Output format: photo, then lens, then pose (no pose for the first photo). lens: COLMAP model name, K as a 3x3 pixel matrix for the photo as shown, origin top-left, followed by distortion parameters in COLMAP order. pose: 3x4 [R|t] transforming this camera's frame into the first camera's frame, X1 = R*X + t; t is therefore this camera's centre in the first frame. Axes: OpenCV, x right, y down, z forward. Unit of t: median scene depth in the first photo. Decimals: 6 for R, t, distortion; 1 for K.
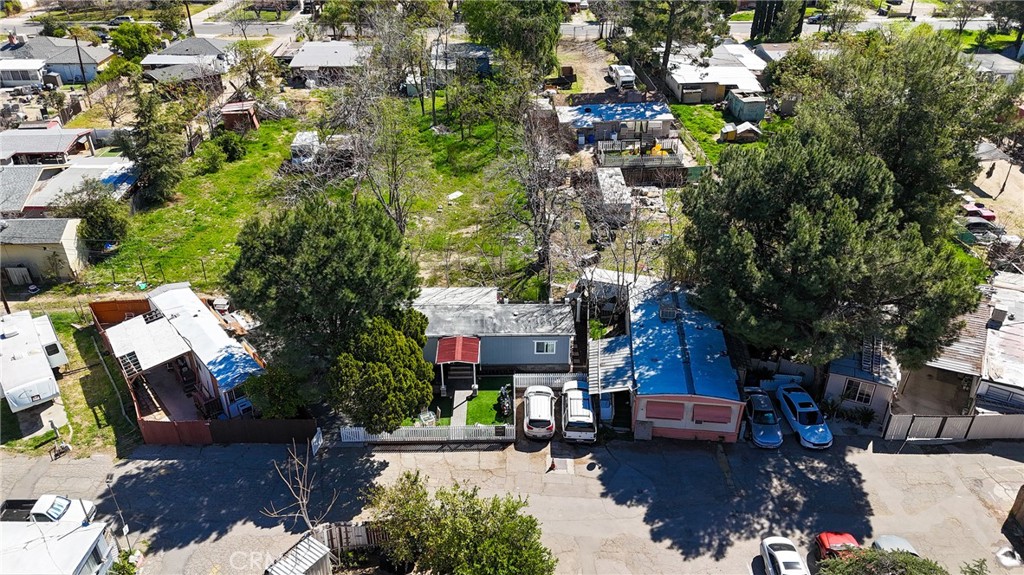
lens RADIAL K [[765.4, 0, 512.7], [0, 765.4, 287.6], [0, 0, 1]] dist [0.047165, -0.022137]
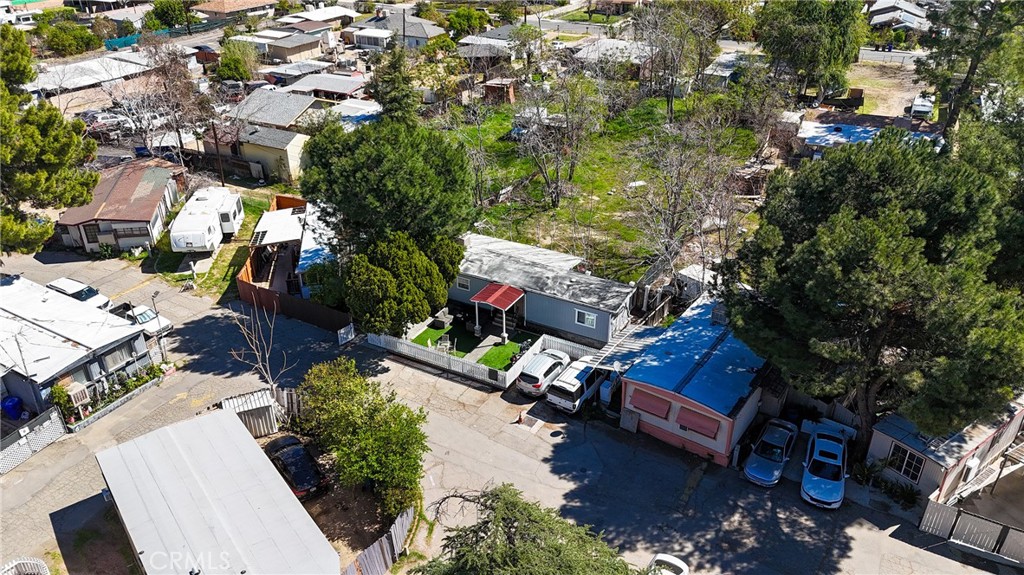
lens RADIAL K [[765.4, 0, 513.7], [0, 765.4, 286.6], [0, 0, 1]] dist [0.047165, -0.022137]
pose [[0.866343, 0.236318, -0.440004, 0.416806], [-0.253858, 0.967044, 0.019549, 0.047532], [0.430123, 0.094762, 0.897783, 0.094778]]
